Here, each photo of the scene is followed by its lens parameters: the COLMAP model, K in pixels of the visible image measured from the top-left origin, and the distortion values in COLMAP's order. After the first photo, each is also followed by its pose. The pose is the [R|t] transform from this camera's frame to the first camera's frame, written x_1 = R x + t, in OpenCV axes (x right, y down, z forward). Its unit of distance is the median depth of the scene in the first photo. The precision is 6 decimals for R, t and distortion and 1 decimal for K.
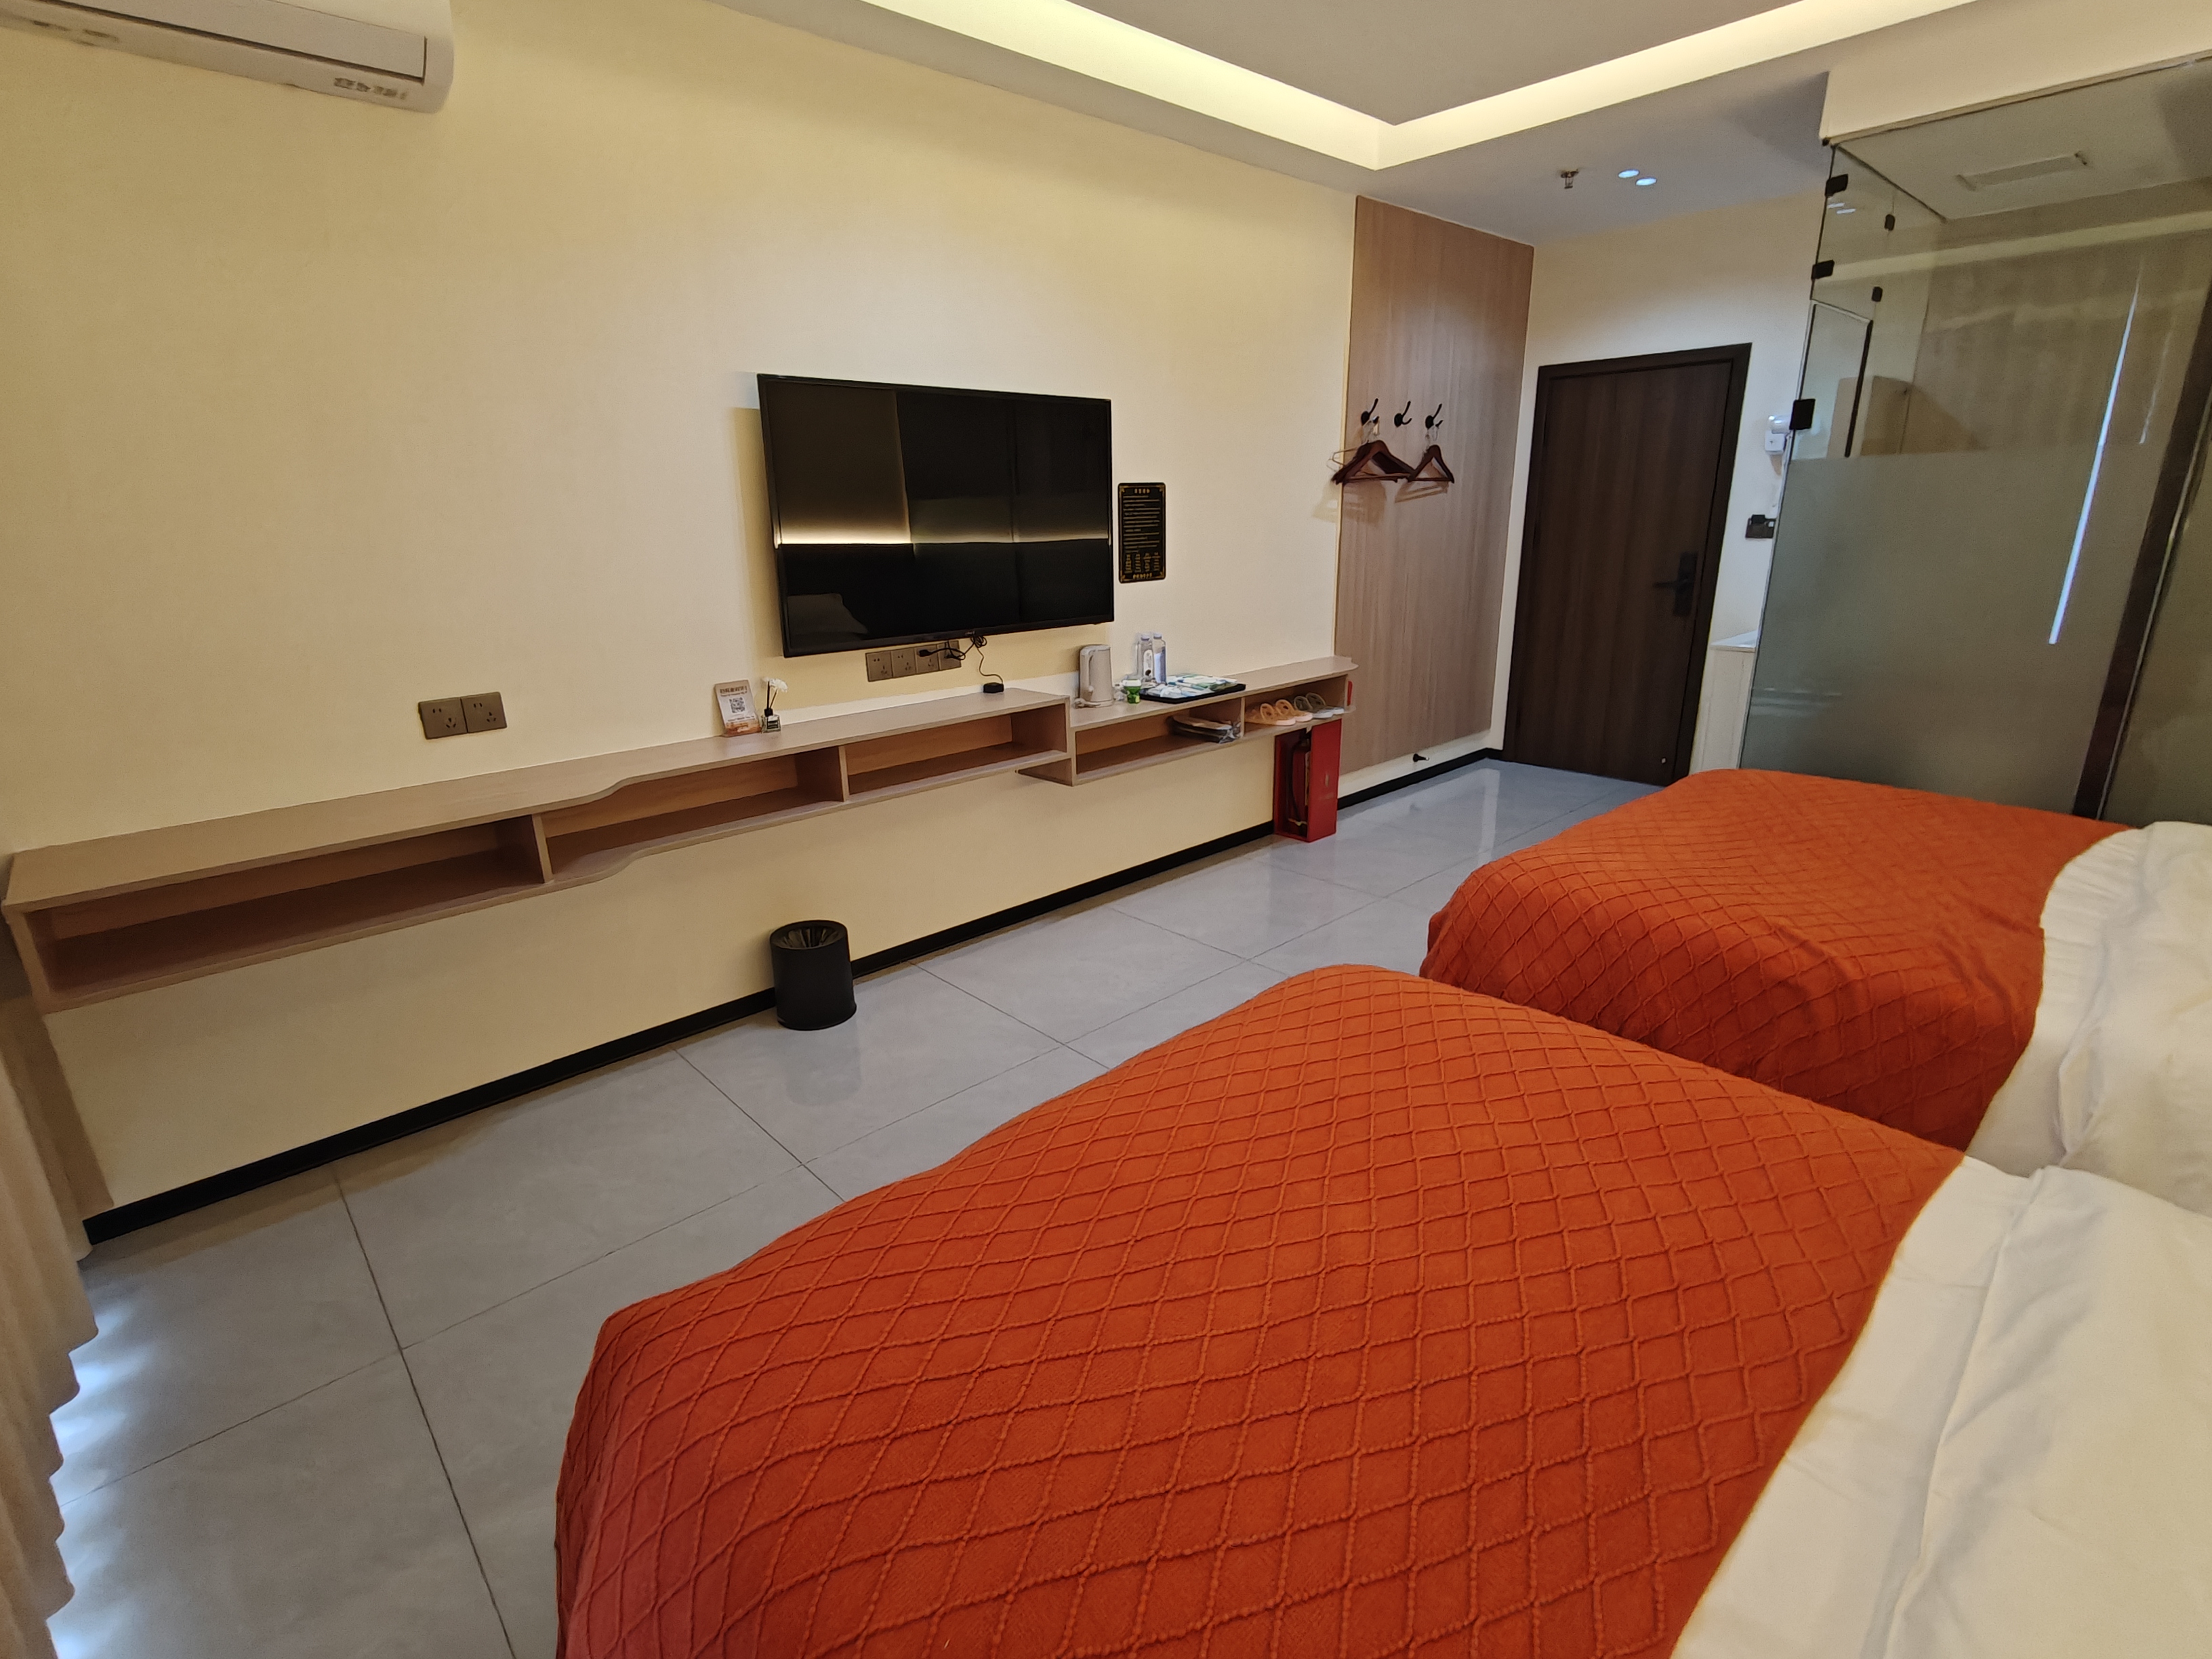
lens RADIAL K [[1055.8, 0, 1106.0], [0, 1055.8, 829.5], [0, 0, 1]] dist [0.003140, 0.000154]
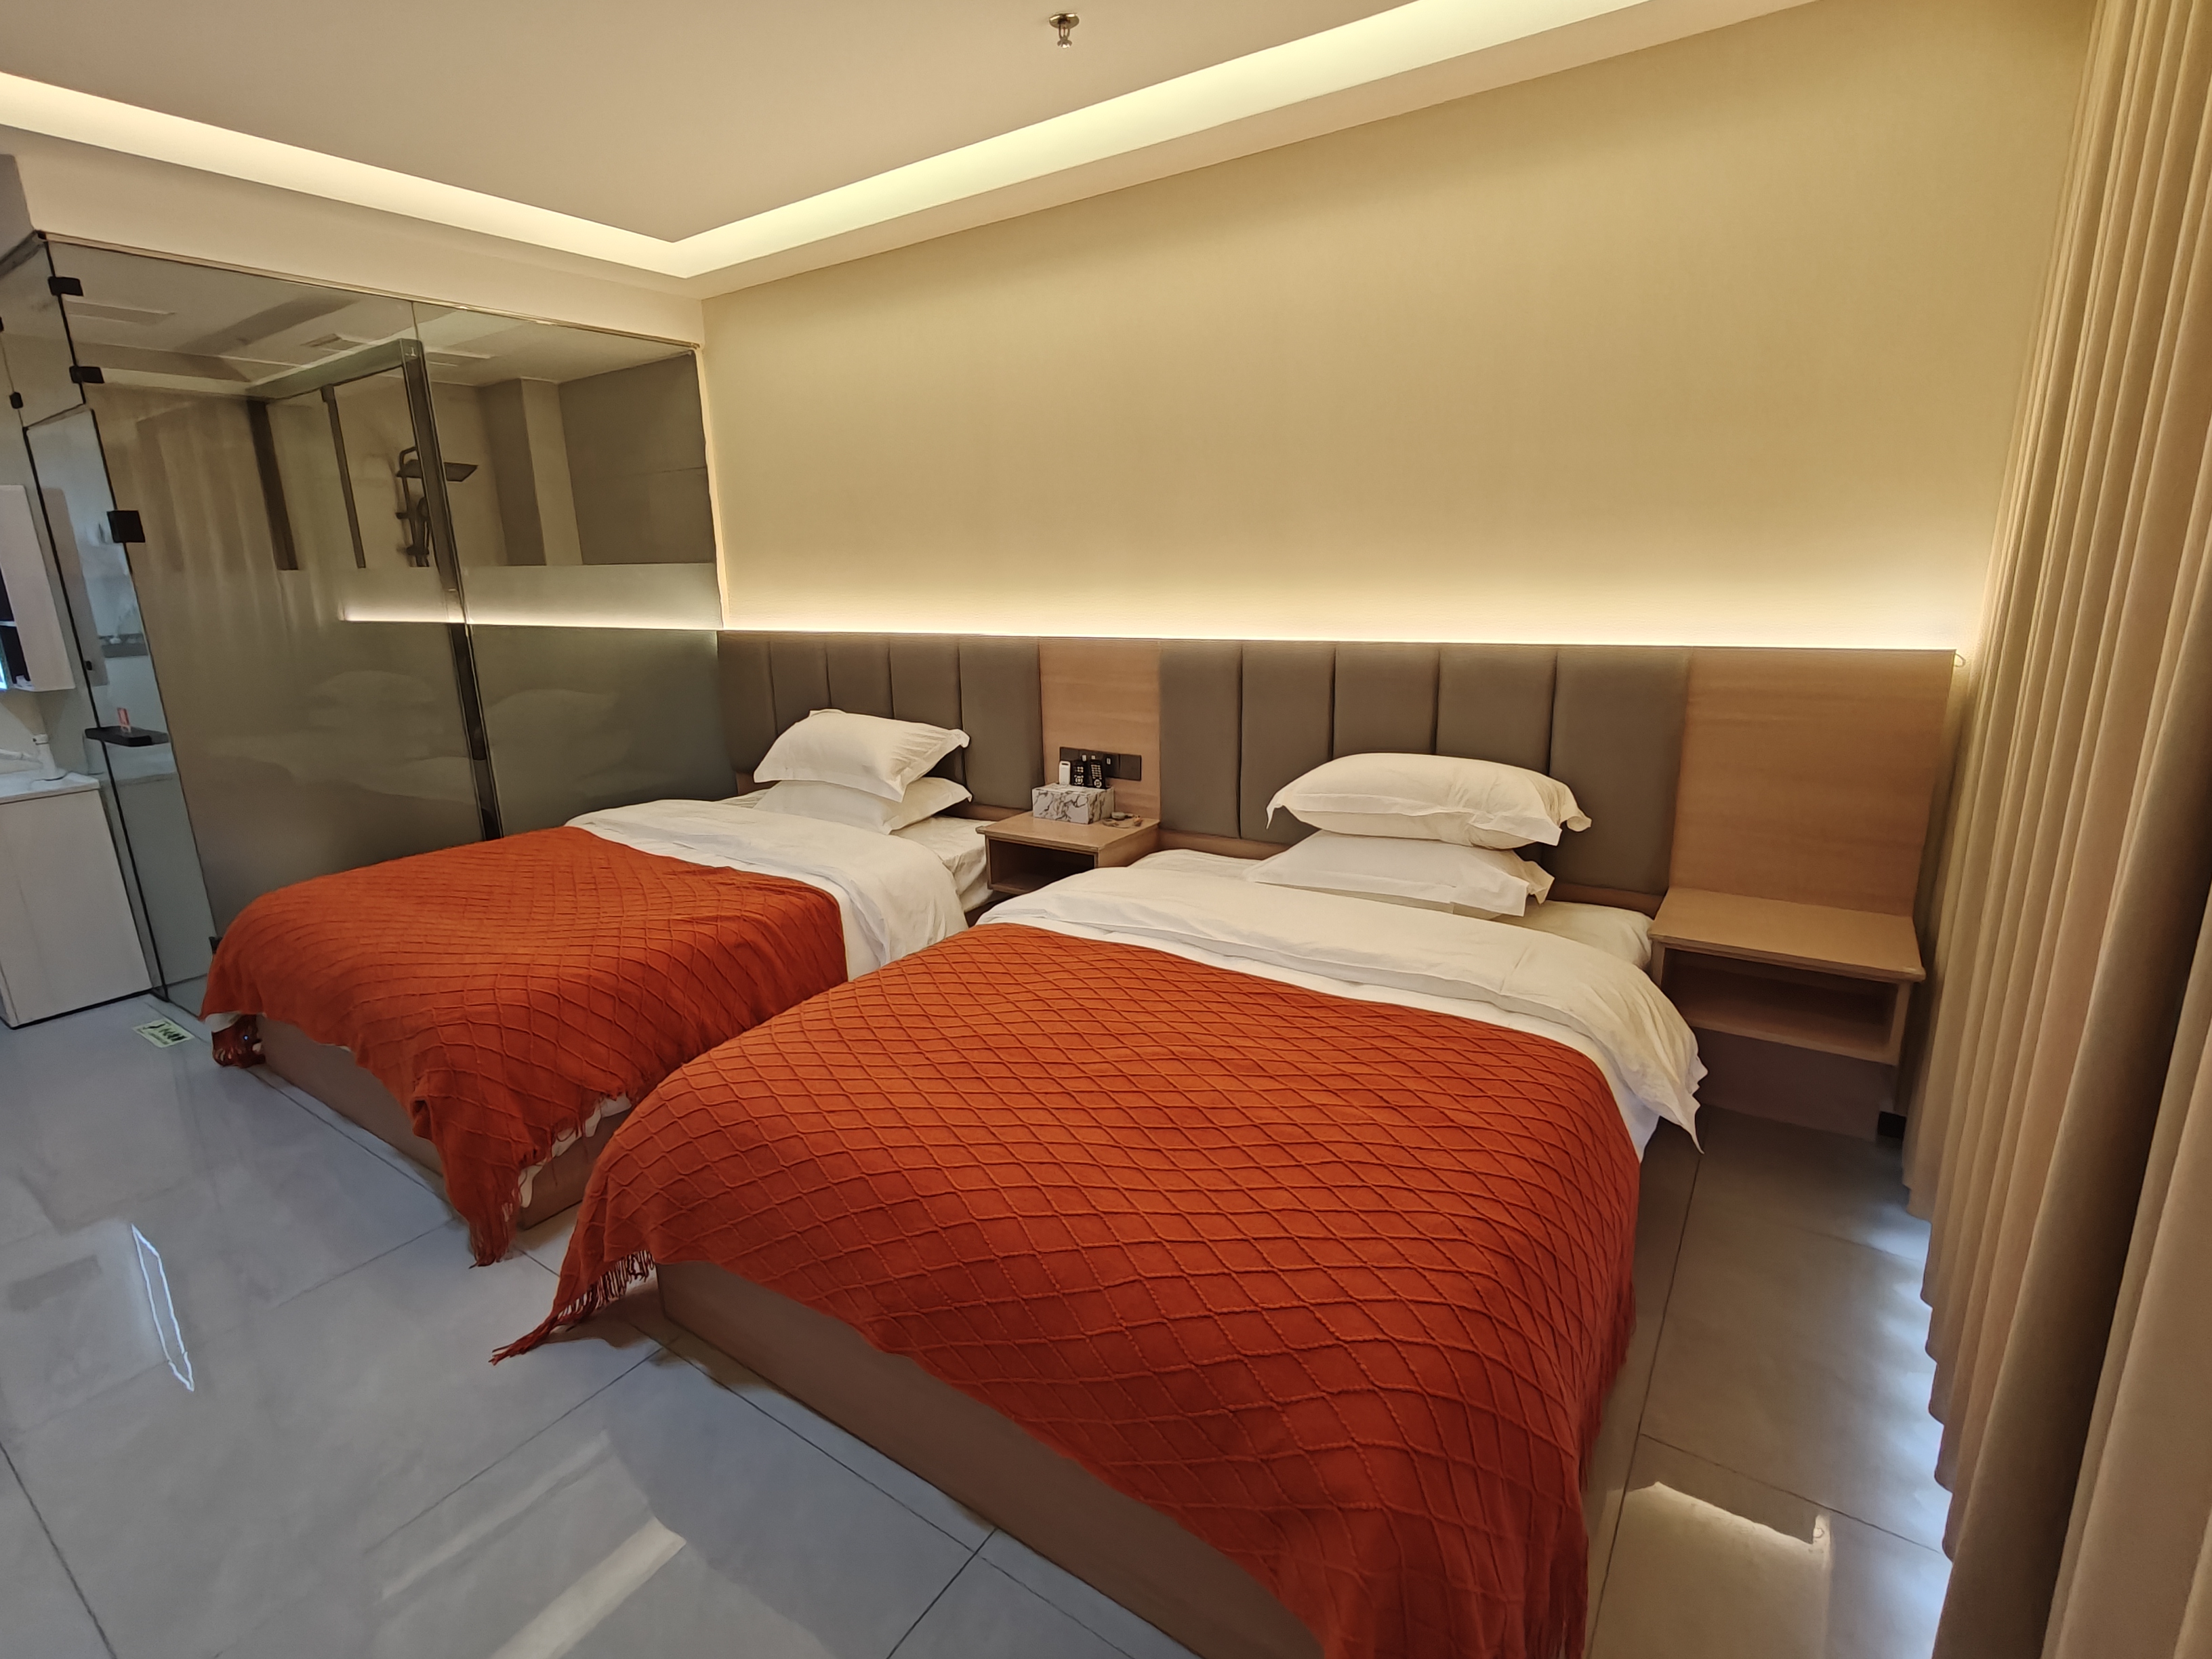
lens RADIAL K [[1055.8, 0, 1106.0], [0, 1055.8, 829.5], [0, 0, 1]] dist [0.003140, 0.000154]
pose [[-0.224447, -0.210178, 0.951551, -0.706514], [0.315701, 0.908119, 0.275051, -0.208639], [-0.921931, 0.362139, -0.137472, 0.701723]]
